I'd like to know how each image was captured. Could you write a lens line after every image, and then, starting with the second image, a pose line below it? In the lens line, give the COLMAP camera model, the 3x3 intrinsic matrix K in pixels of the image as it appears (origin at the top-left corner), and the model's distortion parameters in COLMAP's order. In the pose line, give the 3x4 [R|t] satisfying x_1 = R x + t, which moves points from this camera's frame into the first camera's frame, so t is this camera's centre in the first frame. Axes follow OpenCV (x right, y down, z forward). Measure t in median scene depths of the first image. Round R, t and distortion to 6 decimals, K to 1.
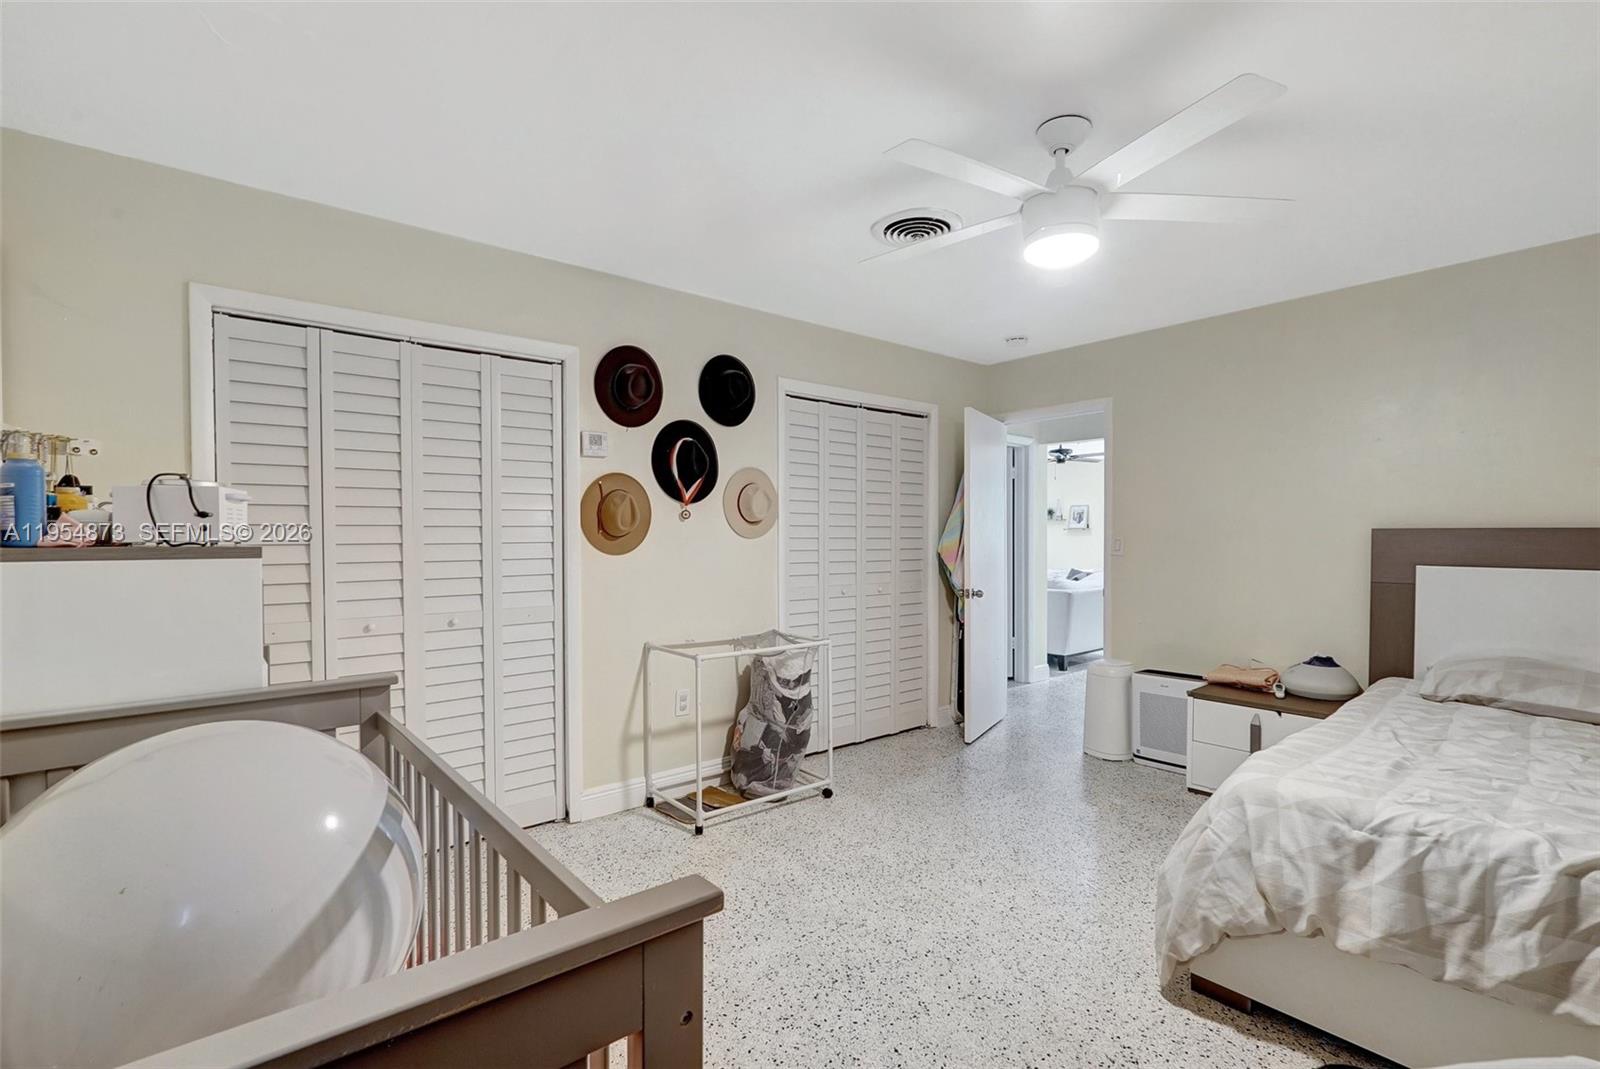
lens RADIAL K [[732.3, 0, 800.0], [0, 732.3, 534.5], [0, 0, 1]] dist [-0.026961, 0.016765]
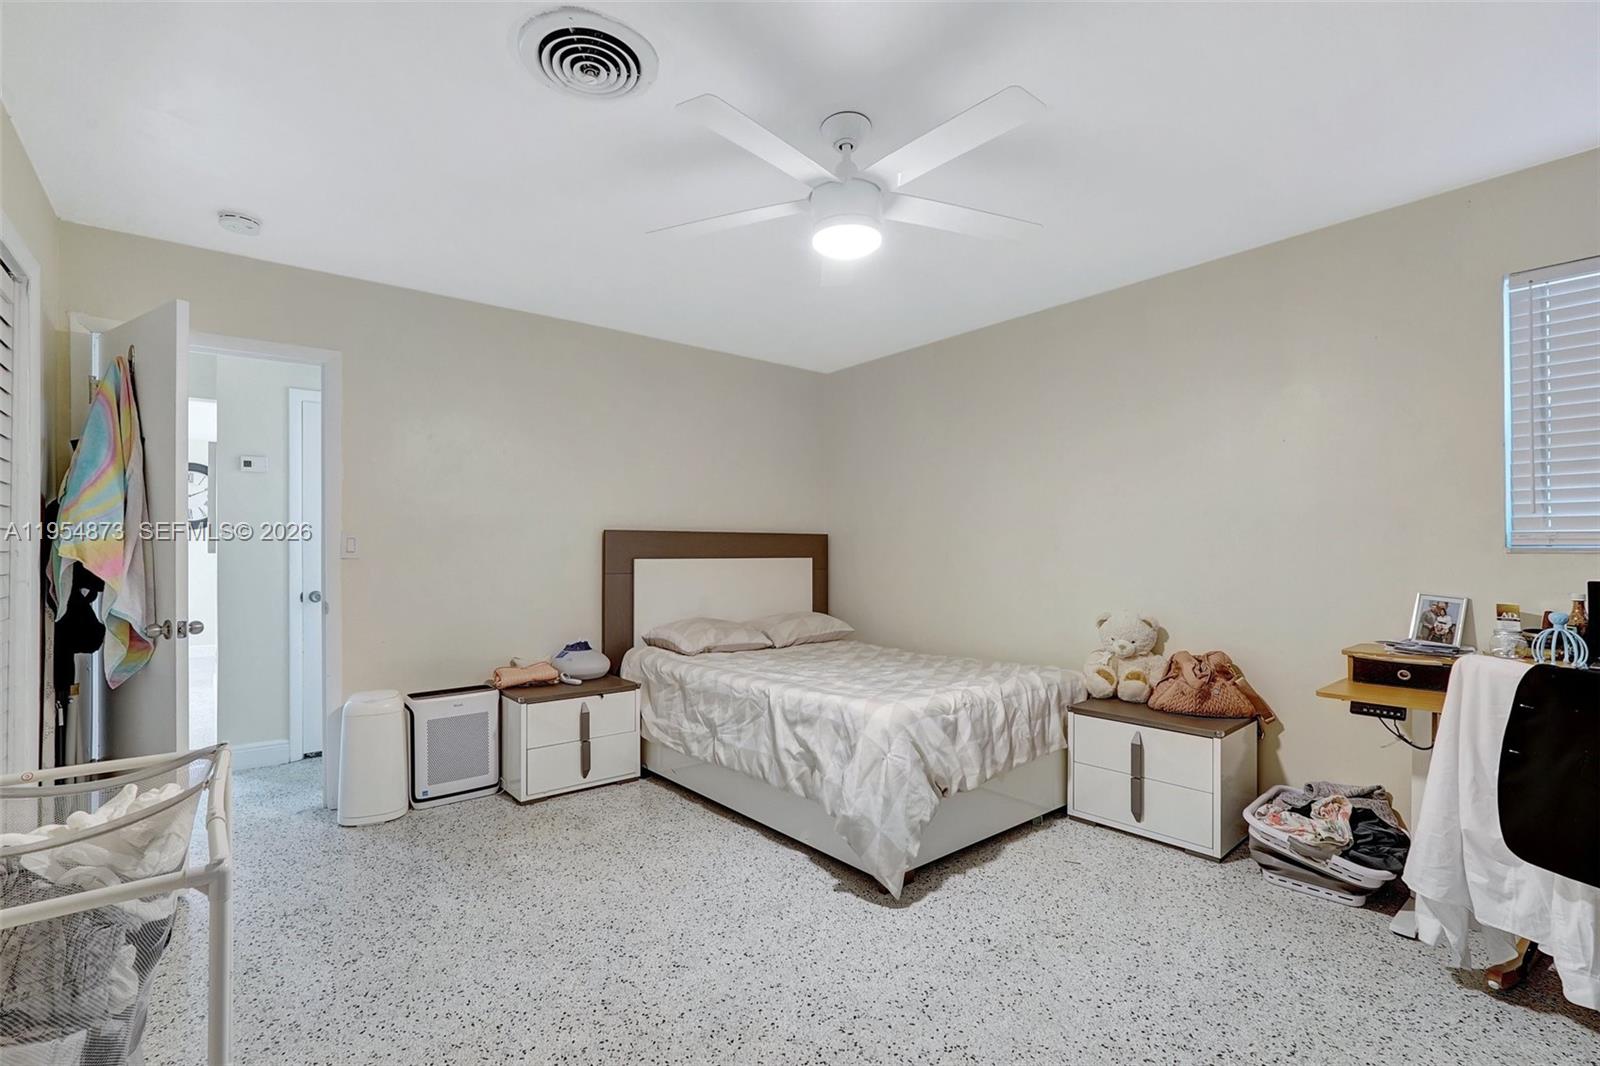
lens RADIAL K [[714.6, 0, 796.5], [0, 714.6, 539.3], [0, 0, 1]] dist [-0.025333, 0.010684]
pose [[0.009647, 0.015975, 0.999826, -0.488650], [-0.000243, 0.999872, -0.015974, 0.033320], [-0.999953, -0.000089, 0.009649, 0.826594]]
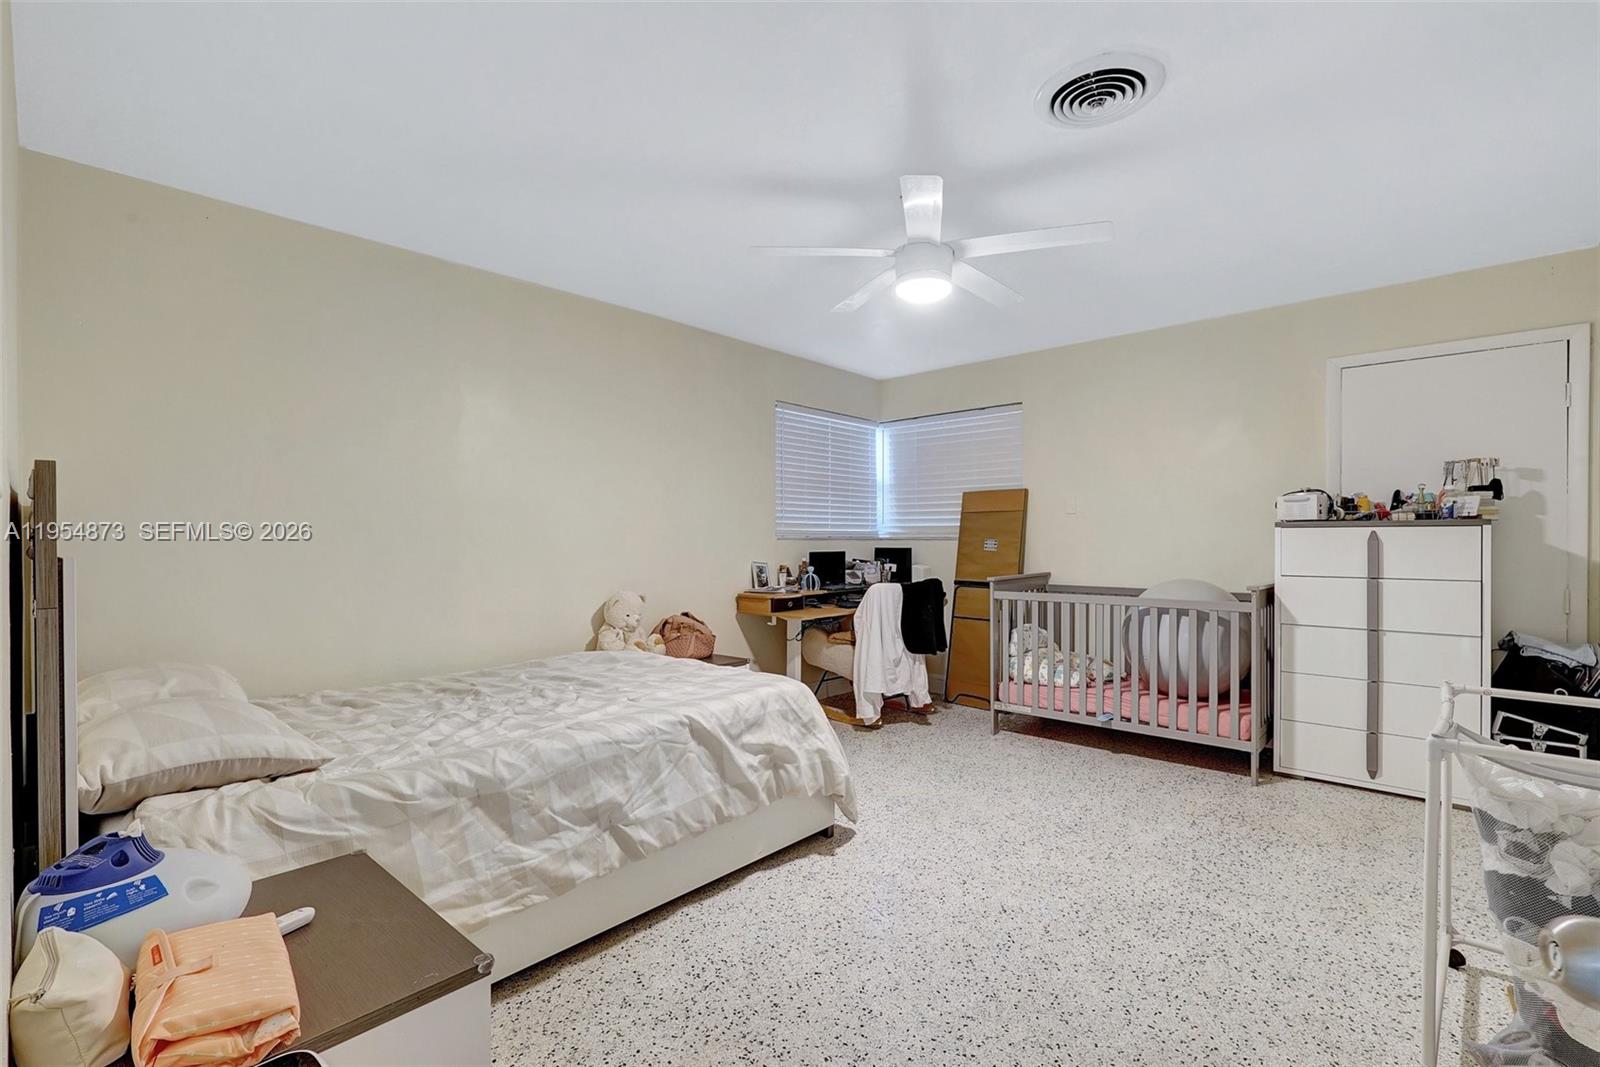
lens RADIAL K [[714.6, 0, 796.5], [0, 714.6, 539.8], [0, 0, 1]] dist [-0.025333, 0.010684]
pose [[-0.992568, 0.002824, -0.121657, 0.563829], [0.003047, 0.999994, -0.001640, 0.039932], [0.121652, -0.001999, -0.992571, 1.716301]]
